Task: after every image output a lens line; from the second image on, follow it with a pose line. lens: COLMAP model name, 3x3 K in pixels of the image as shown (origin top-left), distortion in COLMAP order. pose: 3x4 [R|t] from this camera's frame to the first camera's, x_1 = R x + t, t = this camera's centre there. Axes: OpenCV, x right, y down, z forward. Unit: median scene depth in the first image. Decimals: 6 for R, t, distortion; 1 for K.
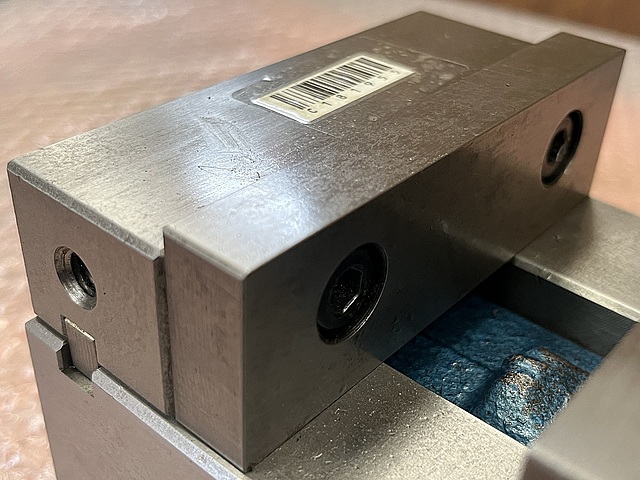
lens RADIAL K [[809.3, 0, 320.0], [0, 809.3, 240.0], [0, 0, 1]] dist [0.031678, -0.043451]
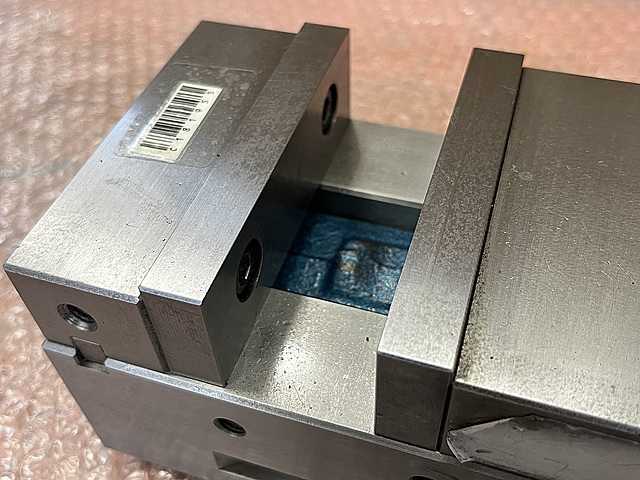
lens RADIAL K [[678.4, 0, 320.0], [0, 678.4, 240.0], [0, 0, 1]] dist [-0.010283, -0.016849]
pose [[0.916771, -0.345095, 0.201096, -0.065180], [0.279943, 0.914289, 0.292760, -0.272994], [-0.284890, -0.212099, 0.934801, -0.263591]]
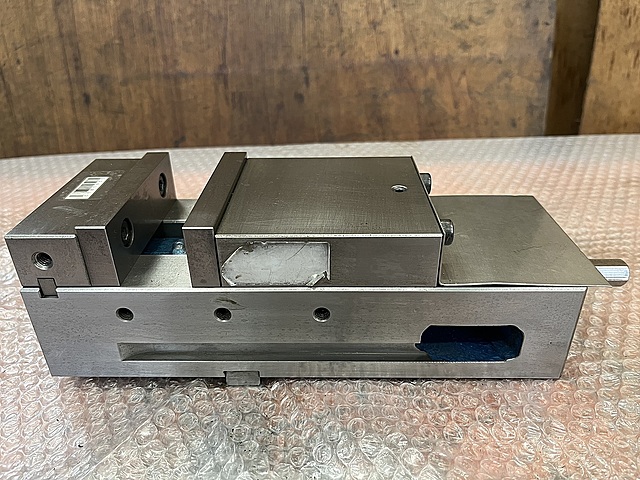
lens RADIAL K [[506.7, 0, 320.0], [0, 506.7, 240.0], [0, 0, 1]] dist [0.055575, -0.136672]
pose [[0.767613, -0.362776, 0.528359, -0.397162], [0.399435, 0.915489, 0.048274, 0.254710], [-0.501220, 0.173989, 0.847648, -1.071137]]
